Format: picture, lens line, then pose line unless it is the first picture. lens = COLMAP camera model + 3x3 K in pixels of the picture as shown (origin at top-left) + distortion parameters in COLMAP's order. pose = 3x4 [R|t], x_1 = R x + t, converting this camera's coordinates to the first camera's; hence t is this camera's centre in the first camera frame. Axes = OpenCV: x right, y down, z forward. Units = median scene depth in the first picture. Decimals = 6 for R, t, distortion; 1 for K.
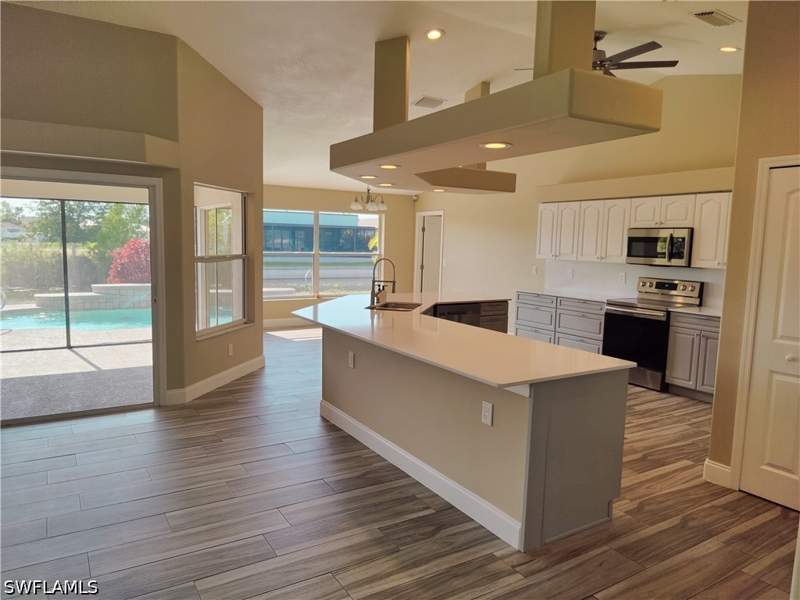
lens RADIAL K [[552.7, 0, 397.9], [0, 552.7, 301.9], [0, 0, 1]] dist [0.005811, 0.000723]
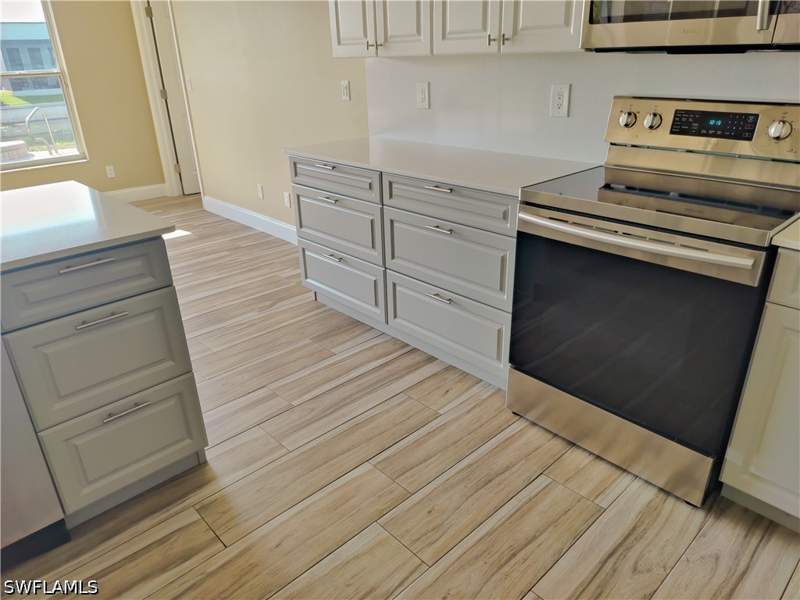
lens RADIAL K [[552.7, 0, 401.7], [0, 552.7, 299.8], [0, 0, 1]] dist [0.005811, 0.000723]
pose [[0.979625, -0.128349, 0.154470, 0.257245], [0.075123, 0.947487, 0.310844, -0.043135], [-0.186255, -0.292907, 0.937825, 0.705496]]
